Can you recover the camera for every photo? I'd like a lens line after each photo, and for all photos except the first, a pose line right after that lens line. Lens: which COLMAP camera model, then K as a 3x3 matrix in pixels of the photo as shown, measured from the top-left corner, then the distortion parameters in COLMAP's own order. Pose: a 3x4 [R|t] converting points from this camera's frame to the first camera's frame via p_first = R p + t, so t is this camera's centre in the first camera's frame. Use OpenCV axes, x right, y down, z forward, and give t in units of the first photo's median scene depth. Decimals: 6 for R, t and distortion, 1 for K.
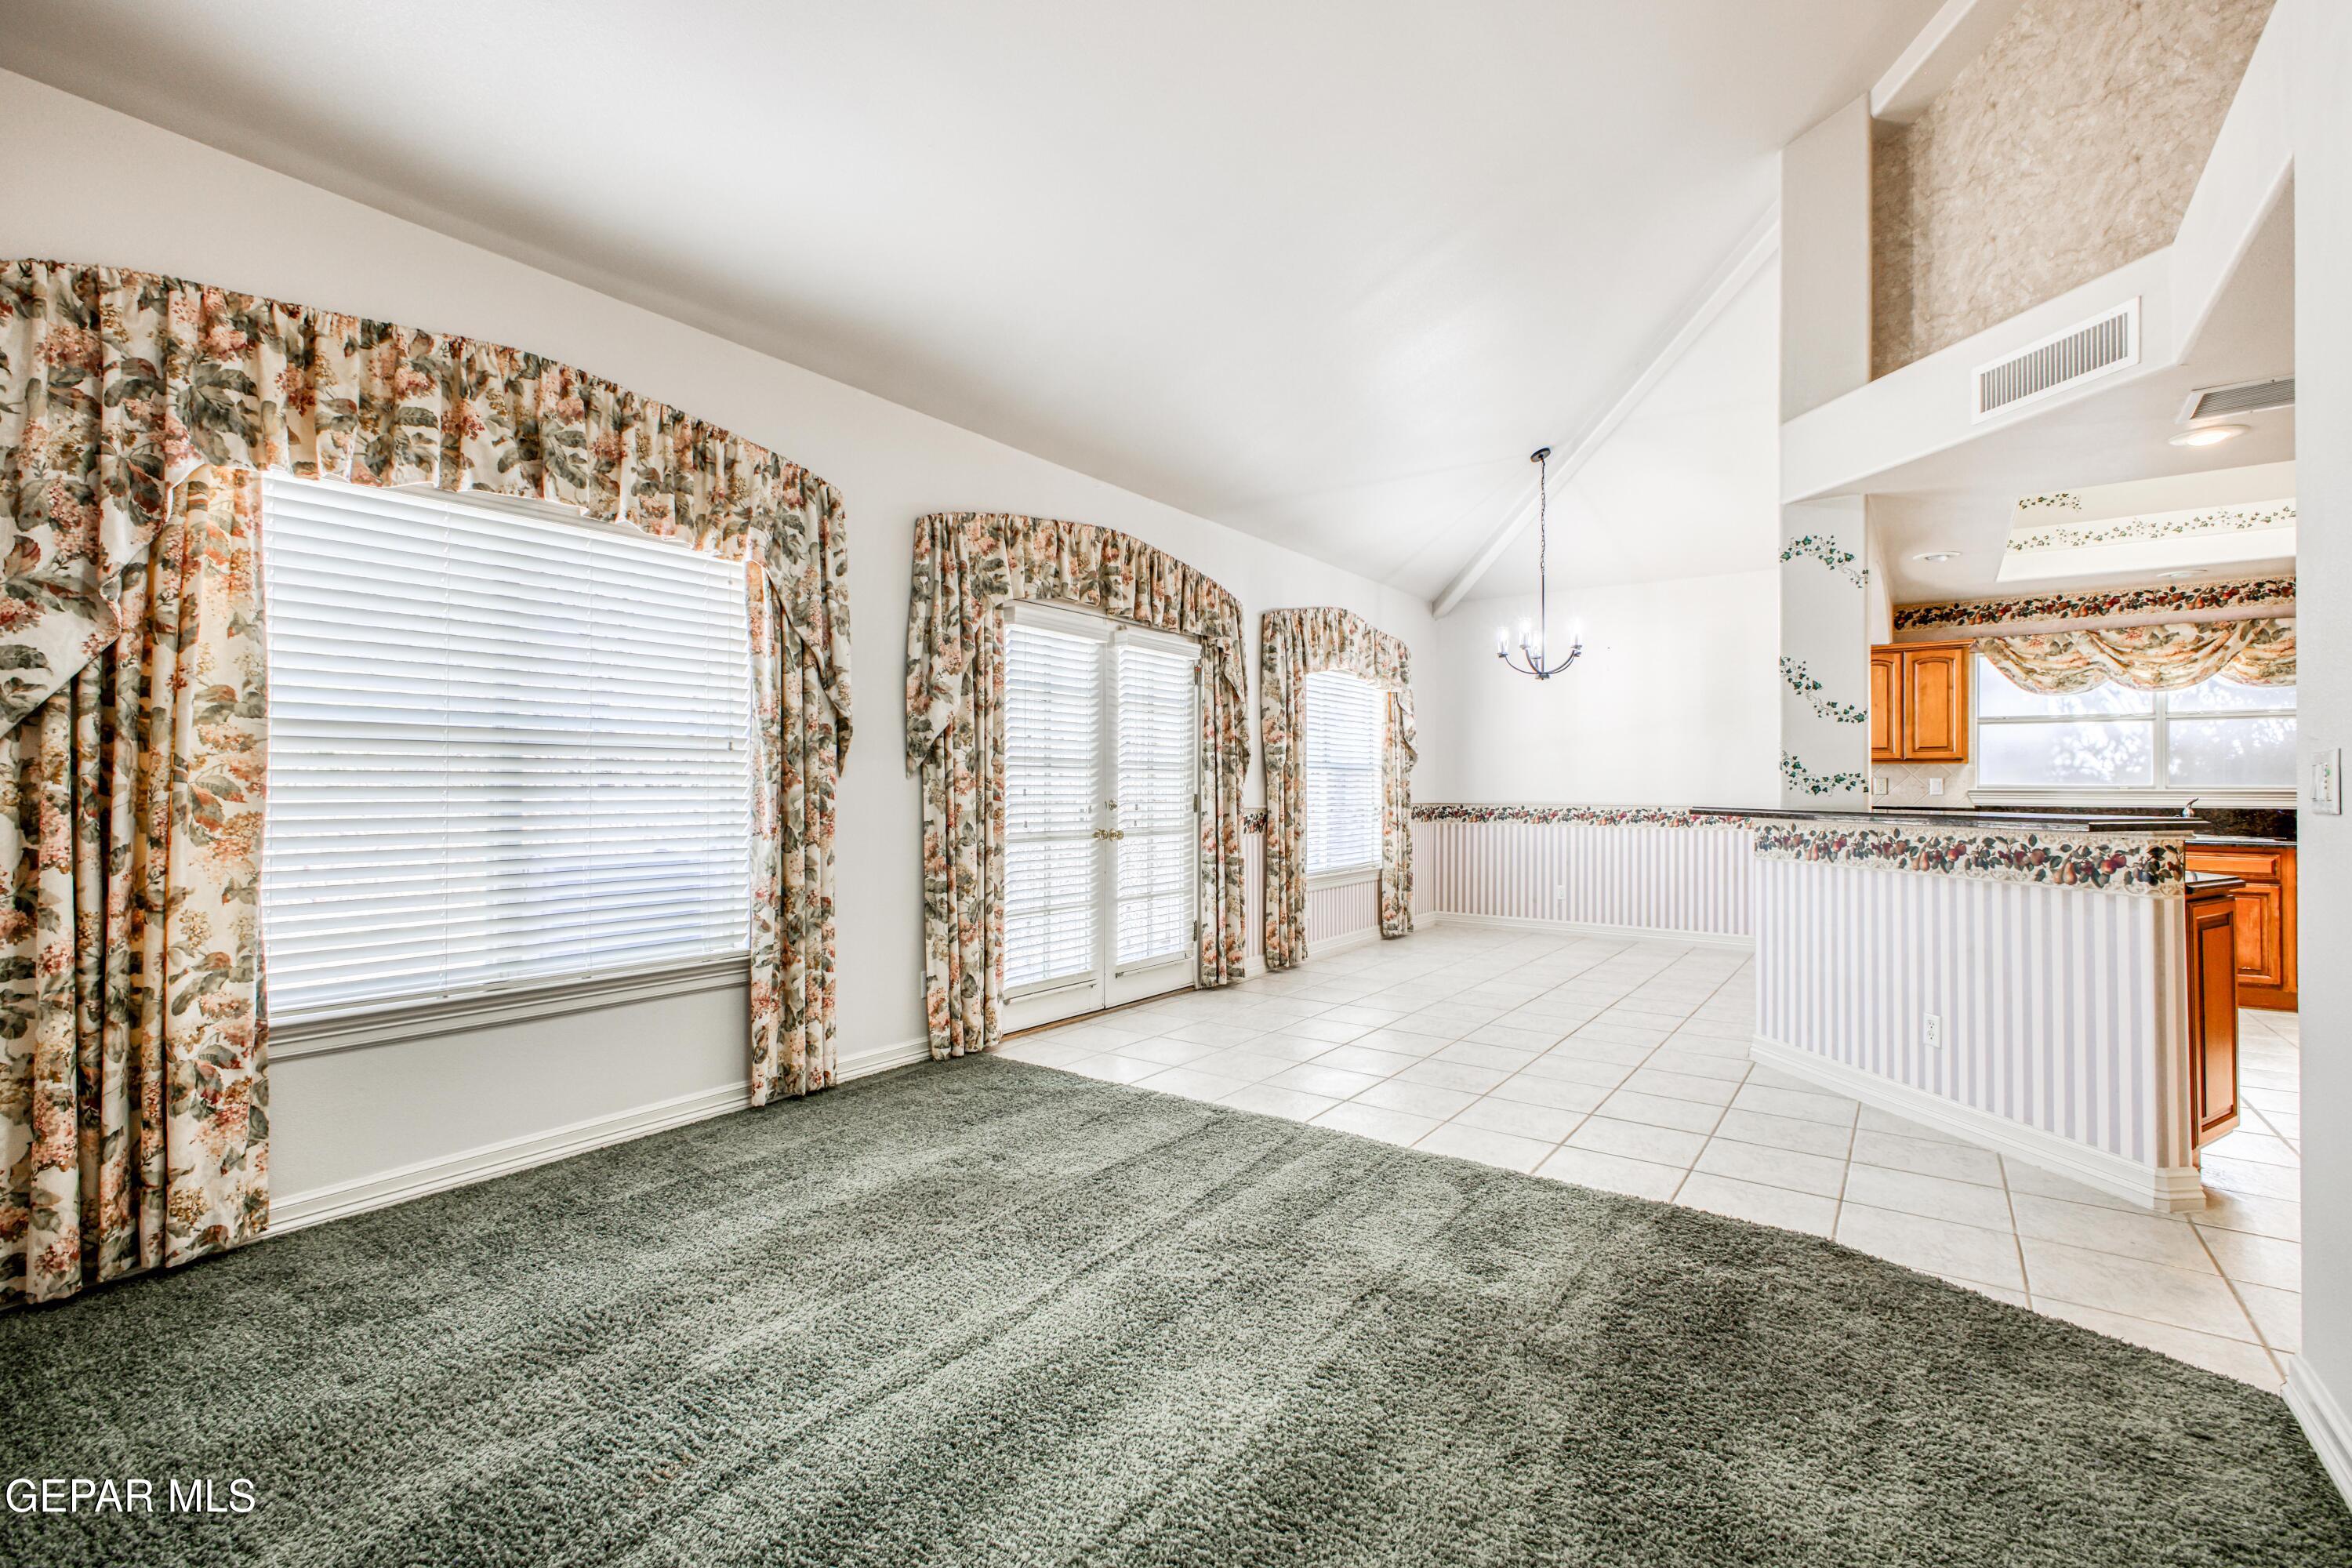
lens RADIAL K [[1039.9, 0, 1176.0], [0, 1039.9, 784.0], [0, 0, 1]] dist [-0.001634, -0.000018]
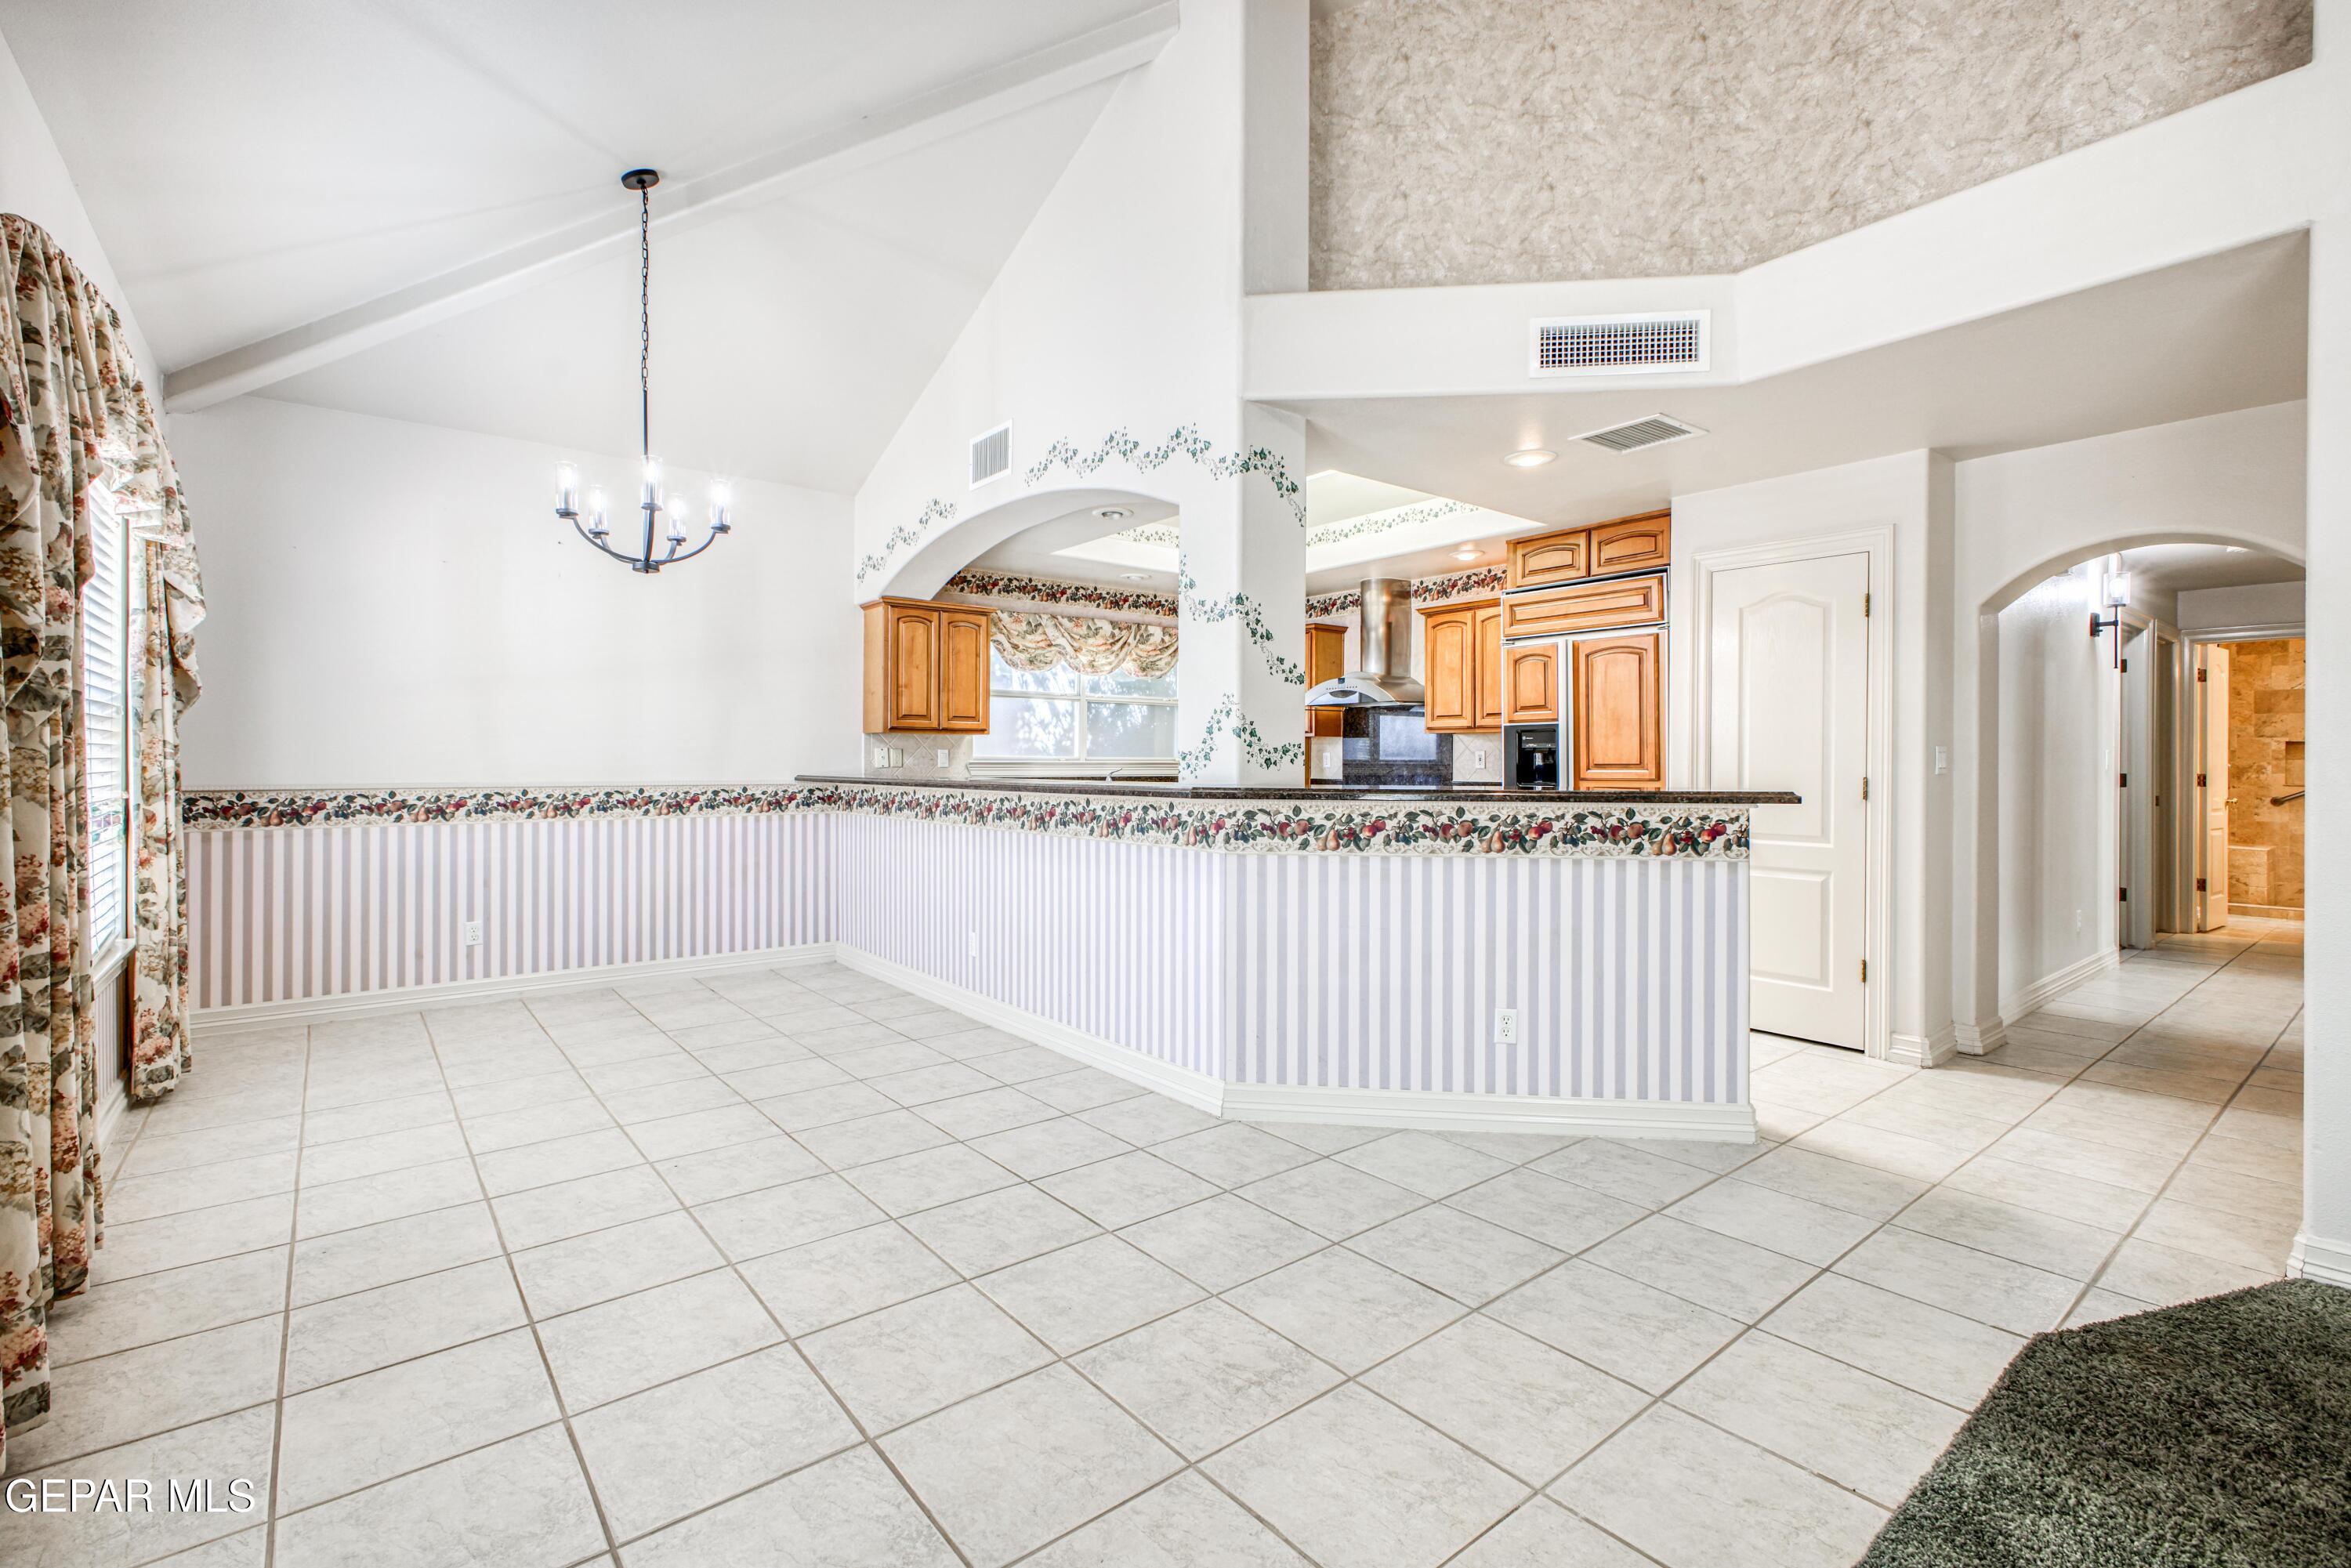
lens RADIAL K [[1040.6, 0, 1176.1], [0, 1040.6, 764.0], [0, 0, 1]] dist [0.003916, 0.000458]
pose [[0.270008, -0.002562, 0.962855, -0.139942], [-0.005230, 0.999978, 0.004127, 0.002443], [-0.962844, -0.006150, 0.269989, 0.625203]]
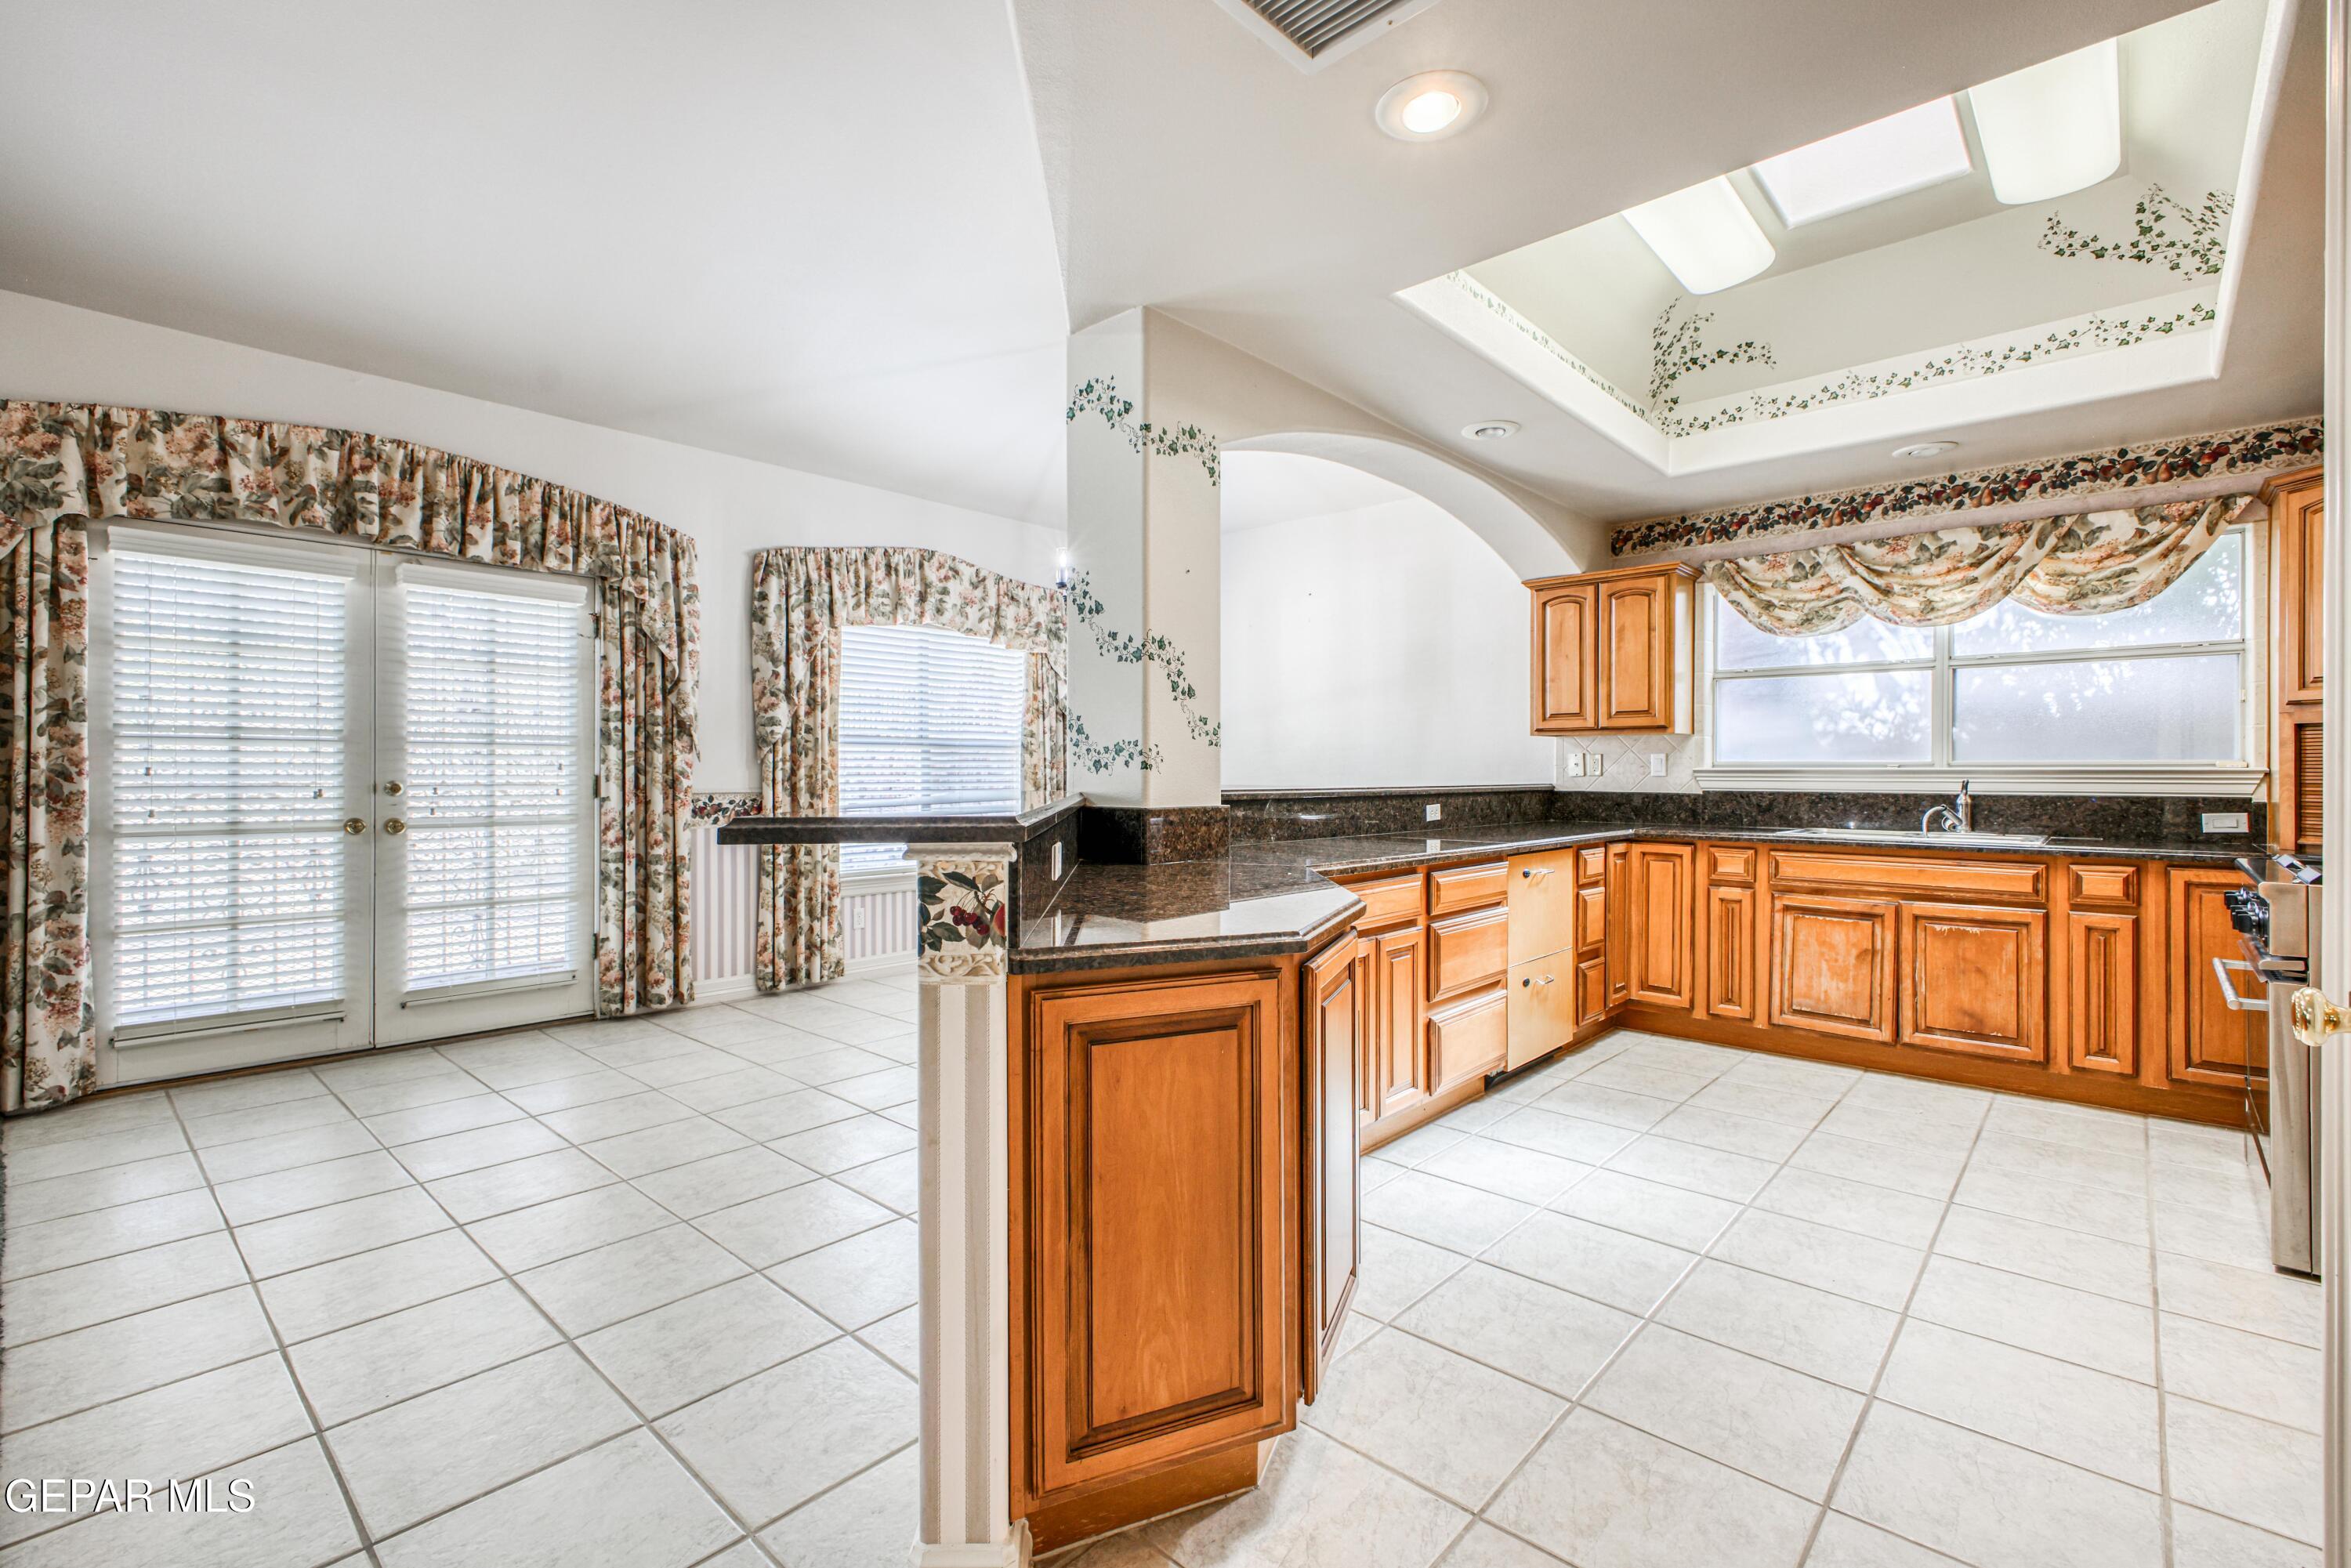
lens RADIAL K [[1028.6, 0, 1169.8], [0, 1028.6, 777.2], [0, 0, 1]] dist [0.002594, 0.000142]
pose [[0.993291, -0.000606, -0.115638, 0.542290], [0.001599, 0.999963, 0.008495, 0.005339], [0.115629, -0.008623, 0.993255, 0.263433]]
